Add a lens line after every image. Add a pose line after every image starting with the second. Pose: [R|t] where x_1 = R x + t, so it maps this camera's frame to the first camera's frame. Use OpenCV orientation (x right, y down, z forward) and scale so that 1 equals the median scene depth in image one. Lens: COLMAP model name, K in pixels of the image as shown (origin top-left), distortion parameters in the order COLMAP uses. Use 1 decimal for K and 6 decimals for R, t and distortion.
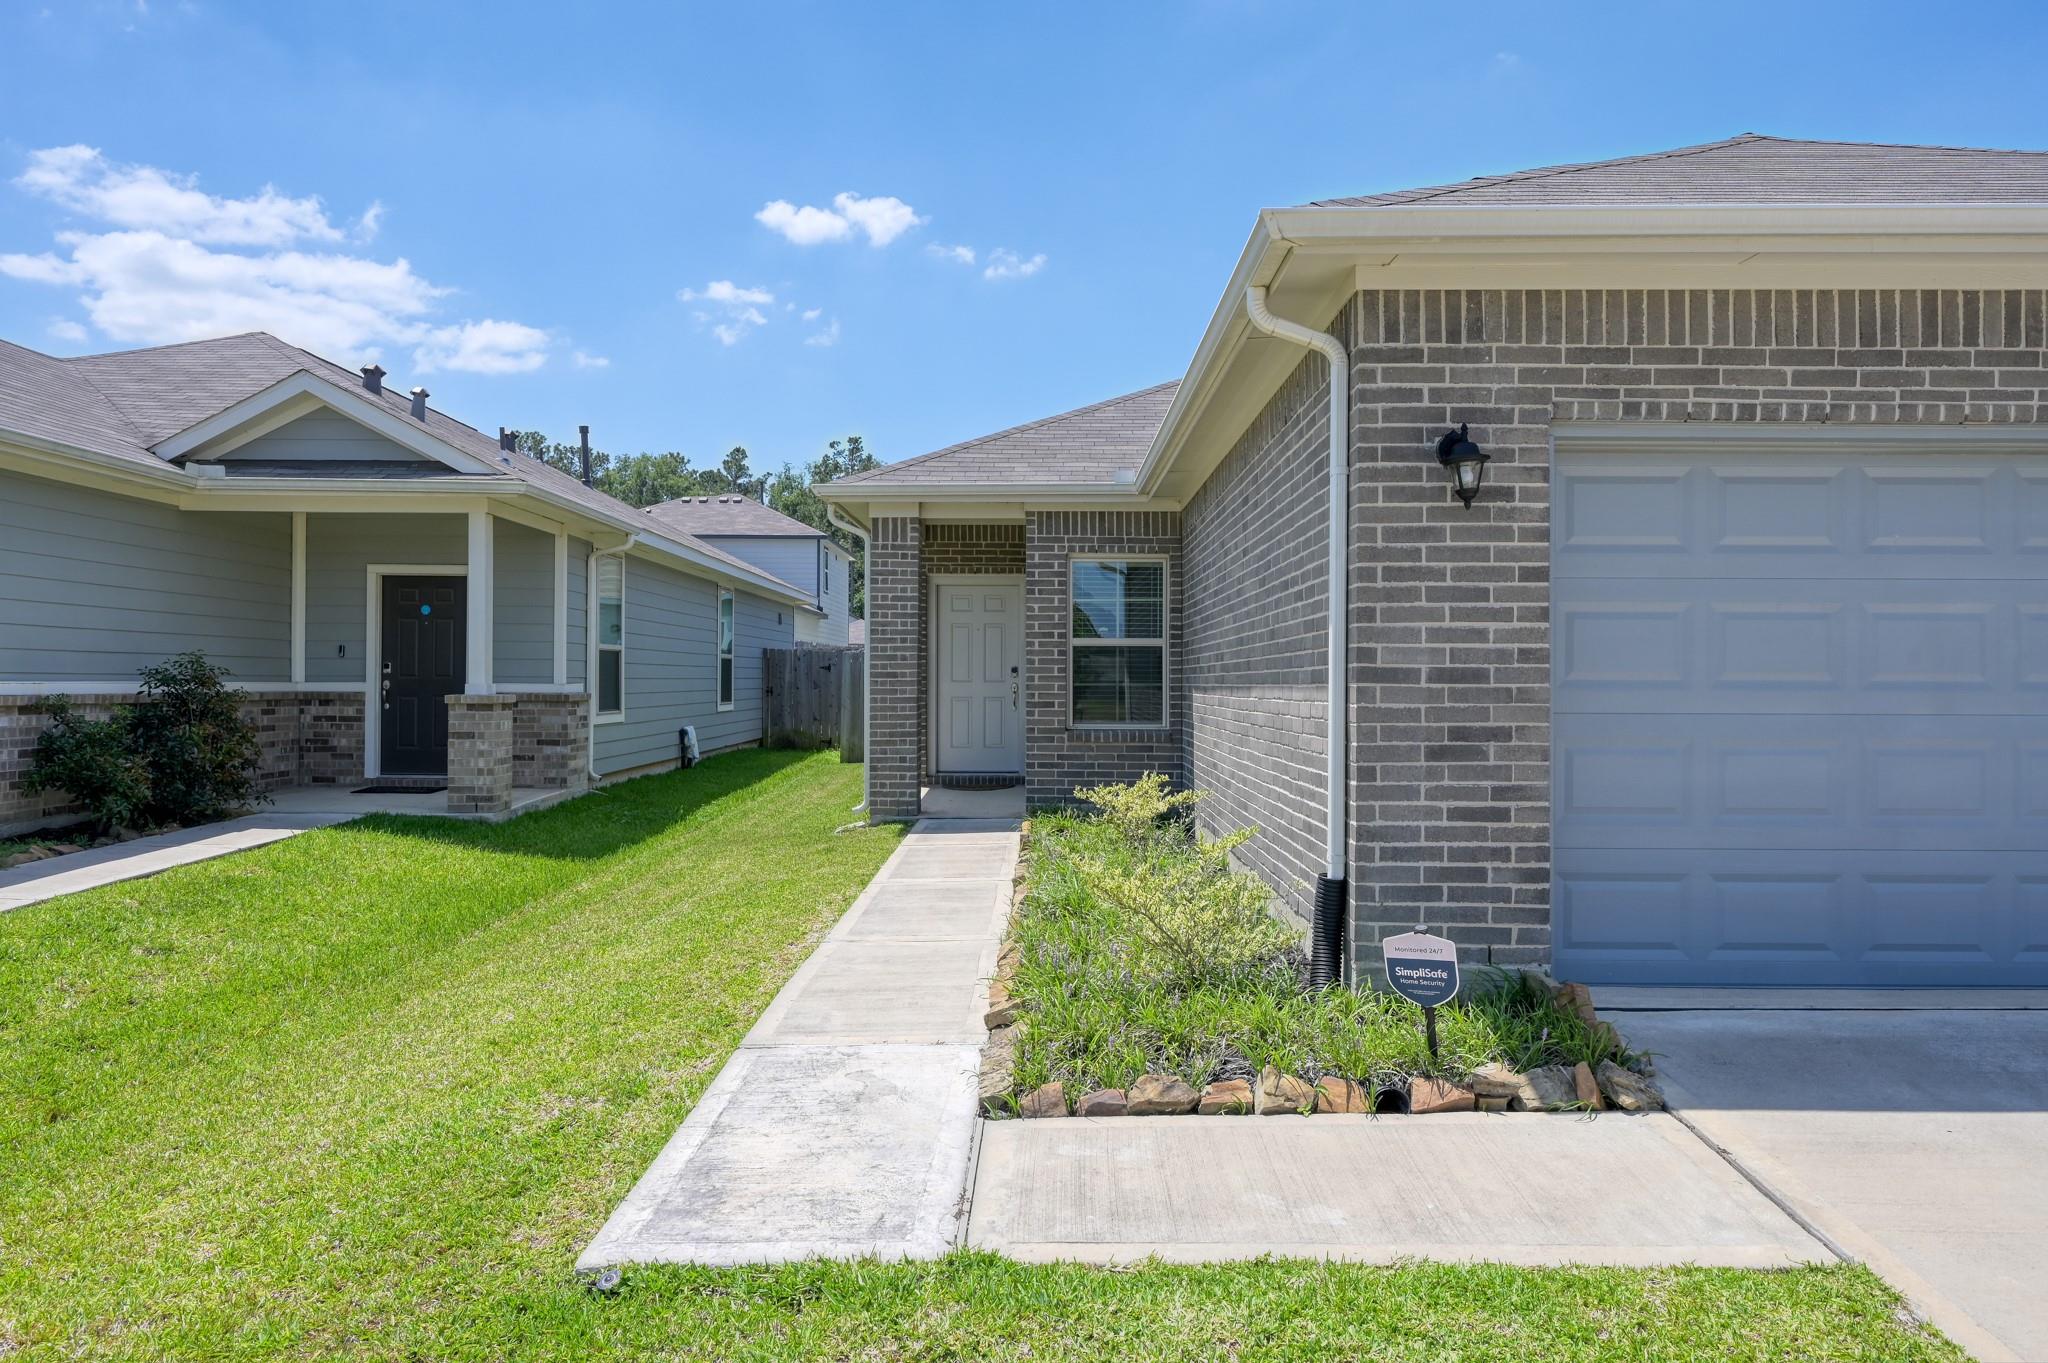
lens RADIAL K [[1290.6, 0, 1022.5], [0, 1290.6, 674.2], [0, 0, 1]] dist [-0.004432, 0.000195]
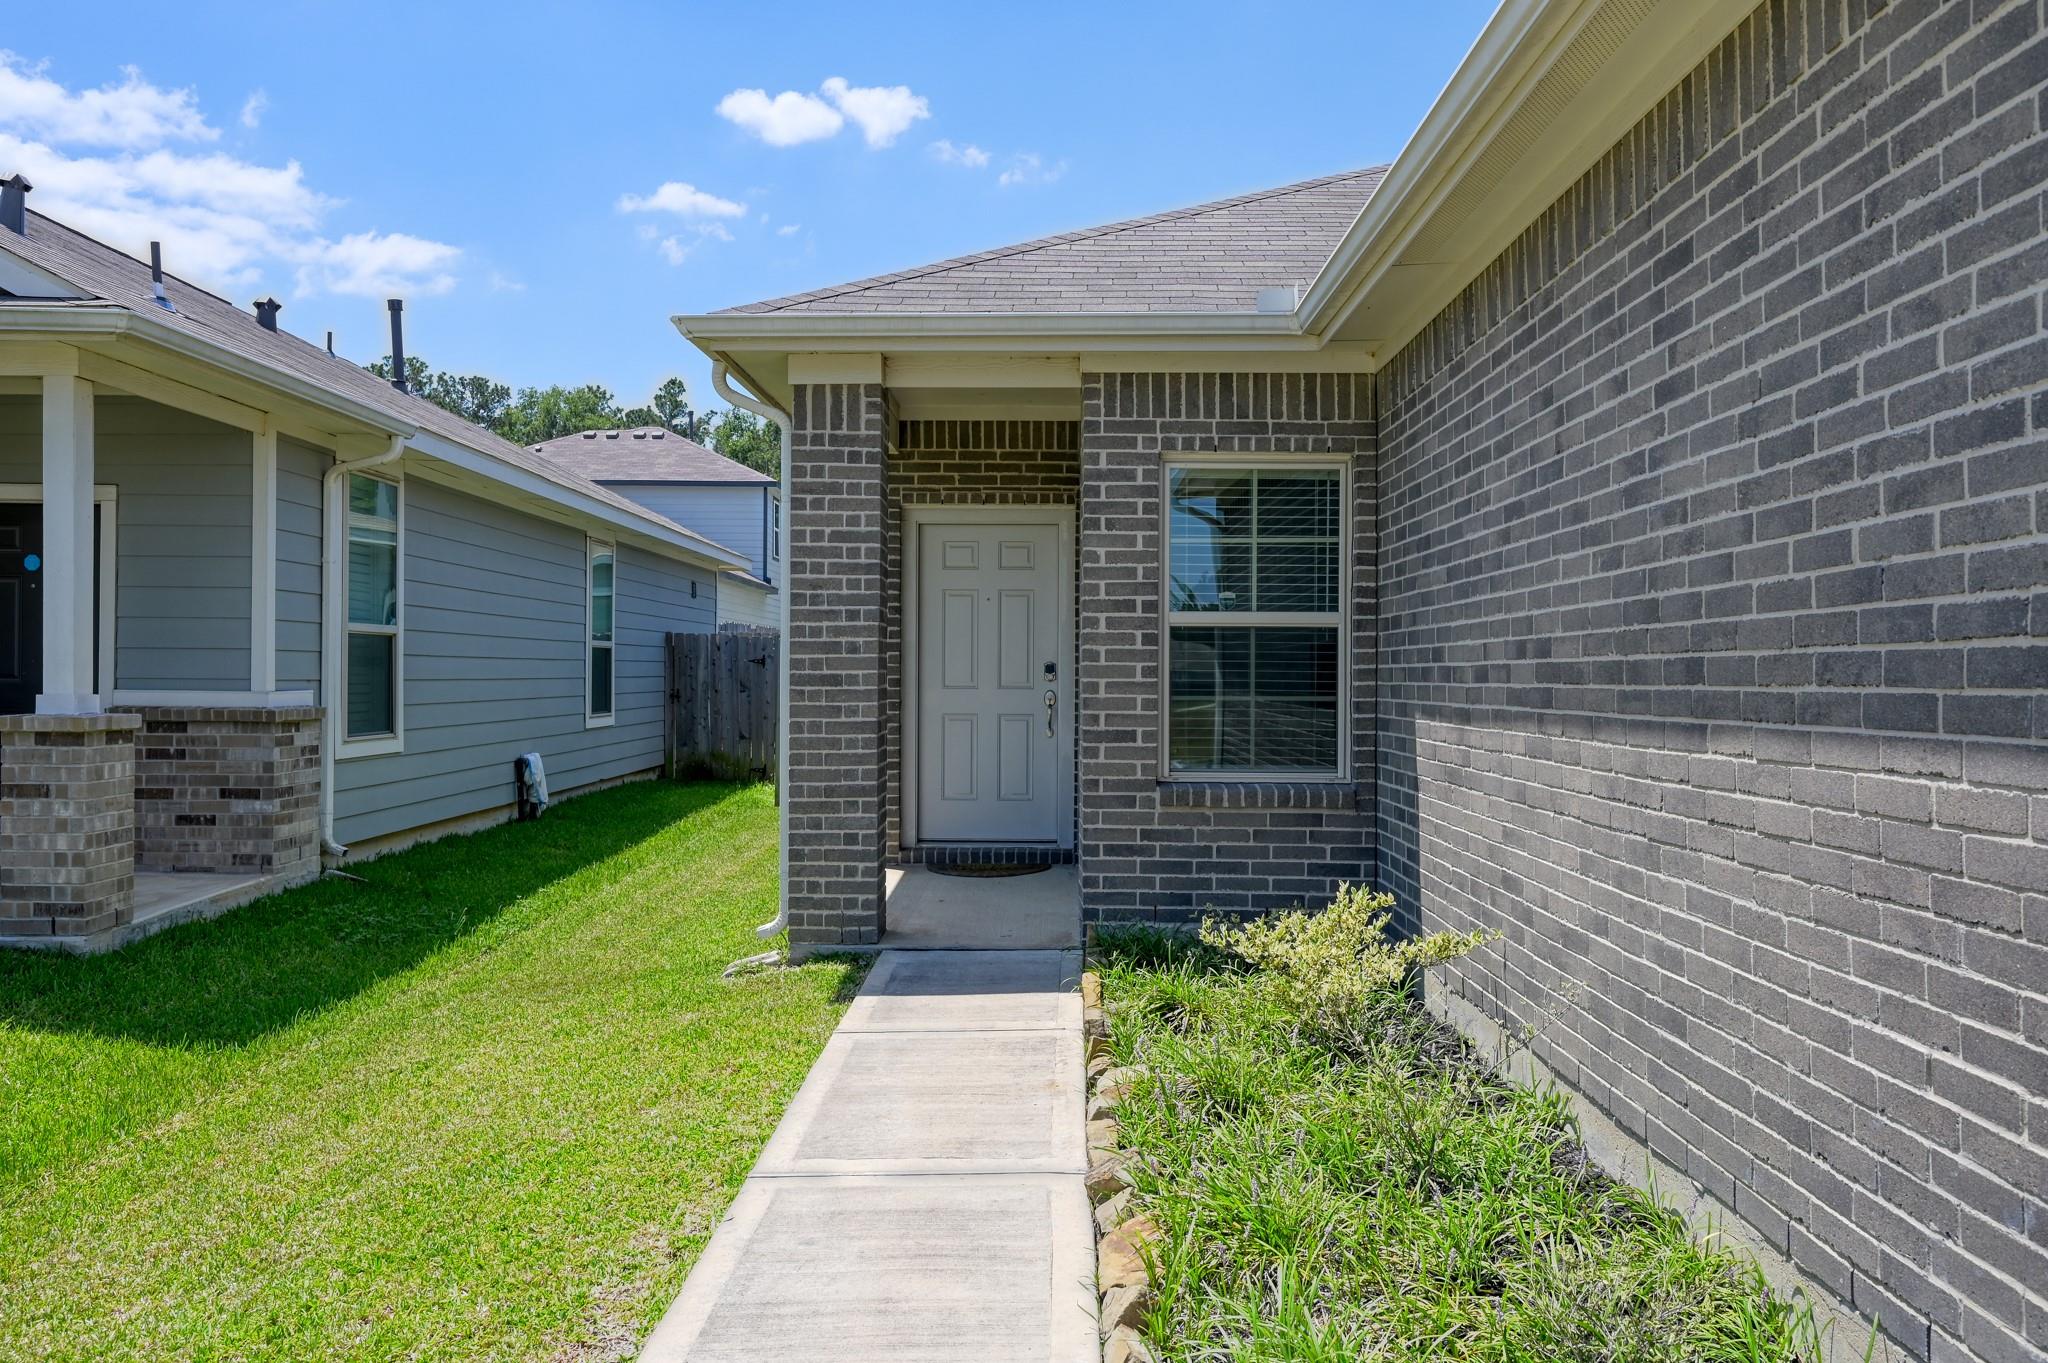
lens RADIAL K [[1525.2, 0, 1048.6], [0, 1525.2, 674.0], [0, 0, 1]] dist [-0.003076, -0.002986]
pose [[0.999913, 0.001907, 0.013072, -0.019518], [-0.001976, 0.999984, 0.005308, -0.005384], [-0.013062, -0.005333, 0.999900, 0.370339]]
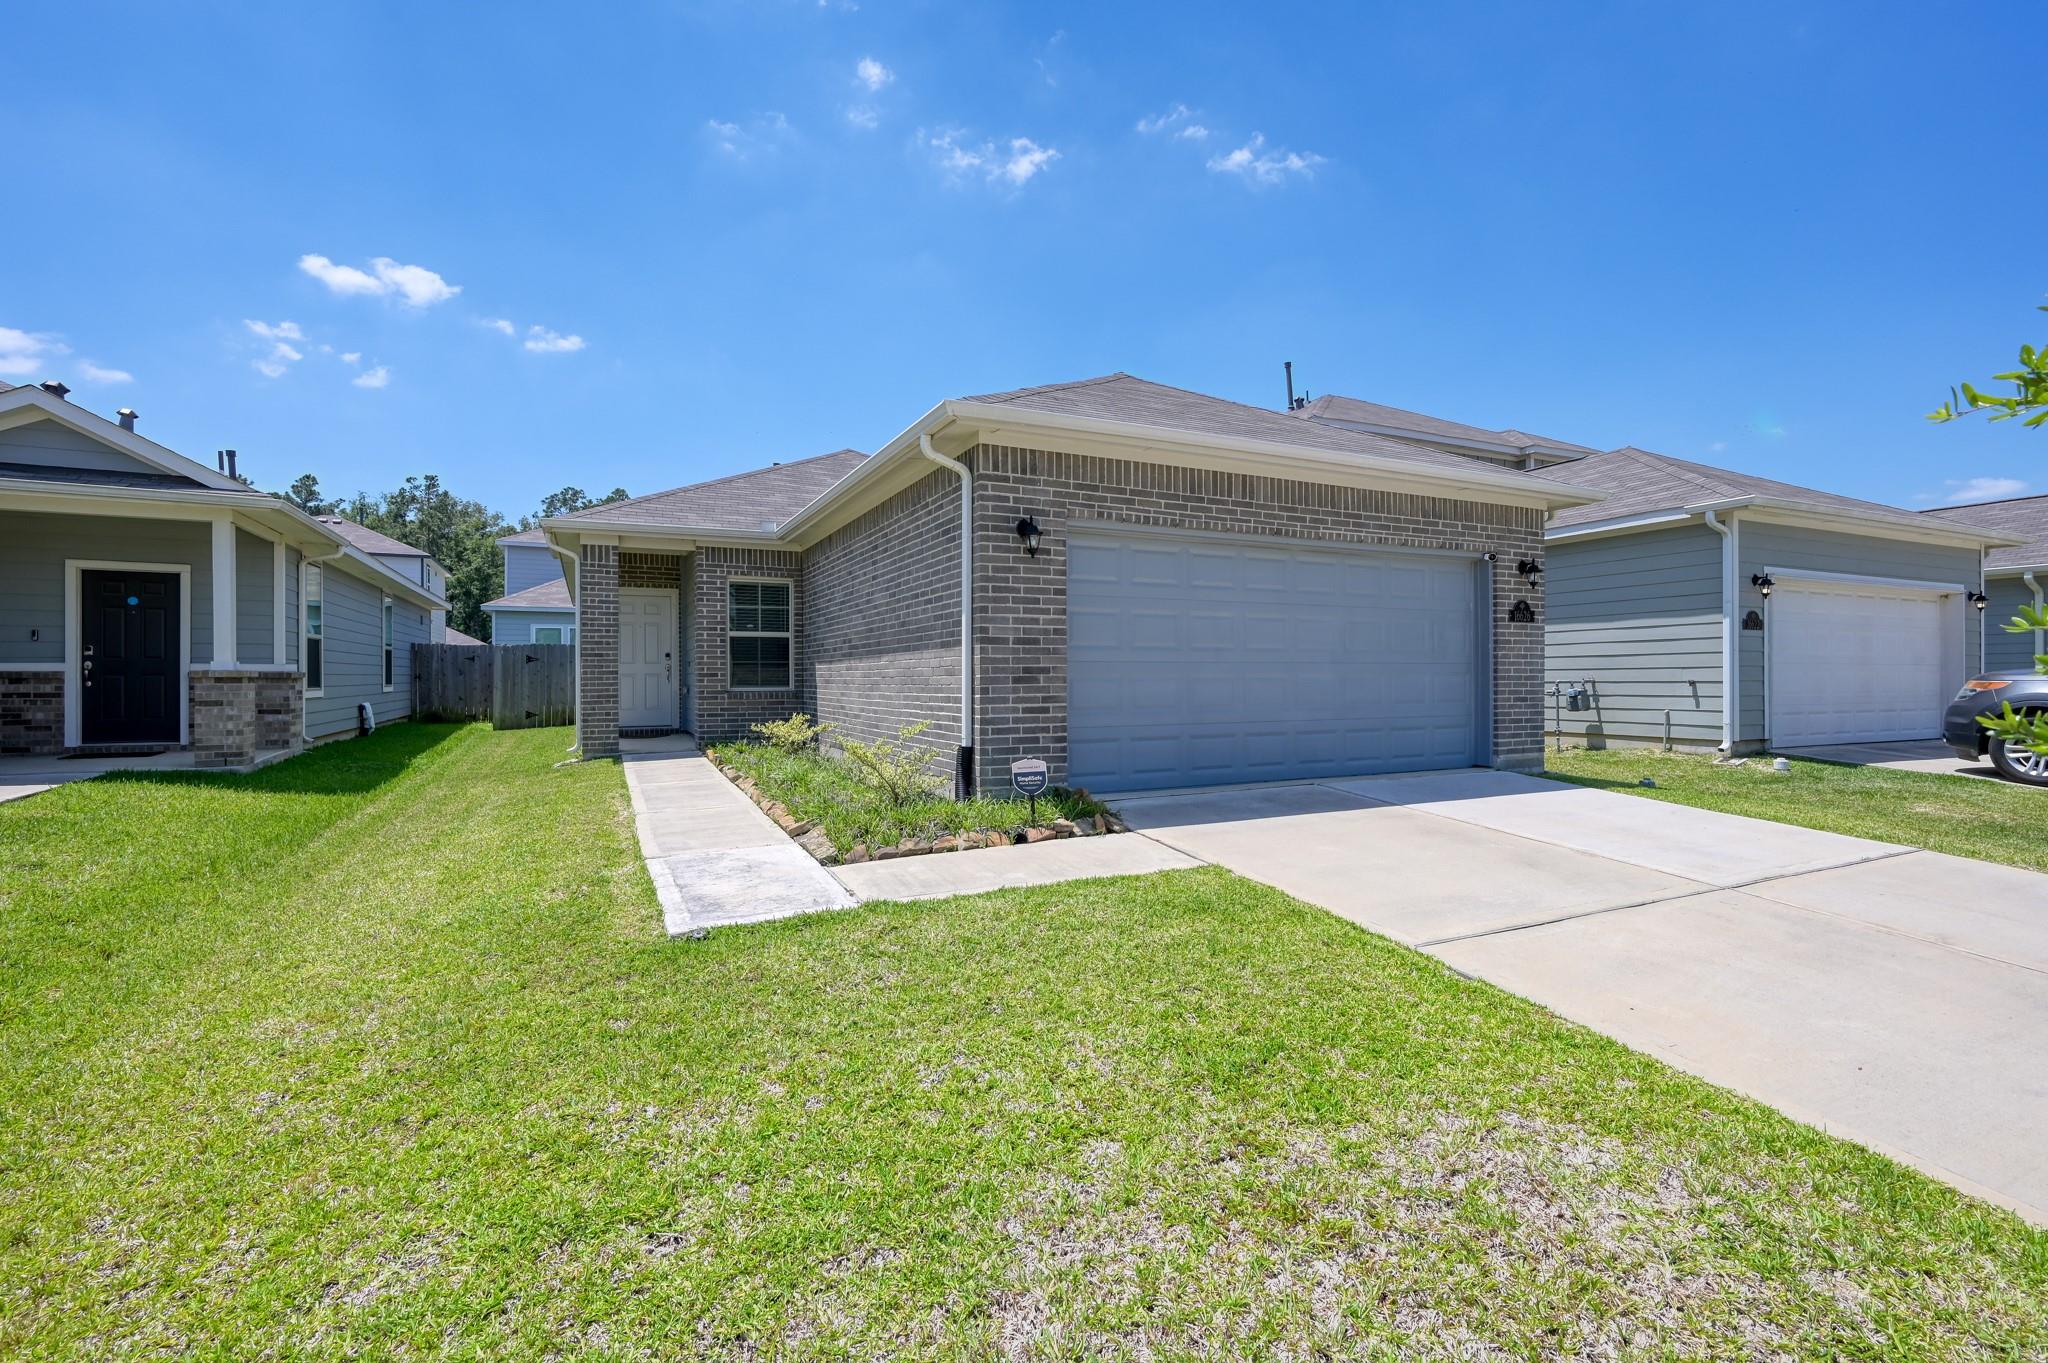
lens RADIAL K [[927.1, 0, 1024.0], [0, 927.1, 681.5], [0, 0, 1]] dist [-0.002398, -0.000142]
pose [[0.892159, -0.008396, 0.451644, -0.145274], [0.005001, 0.999950, 0.008709, 0.023381], [-0.451694, -0.005511, 0.892156, -0.130318]]
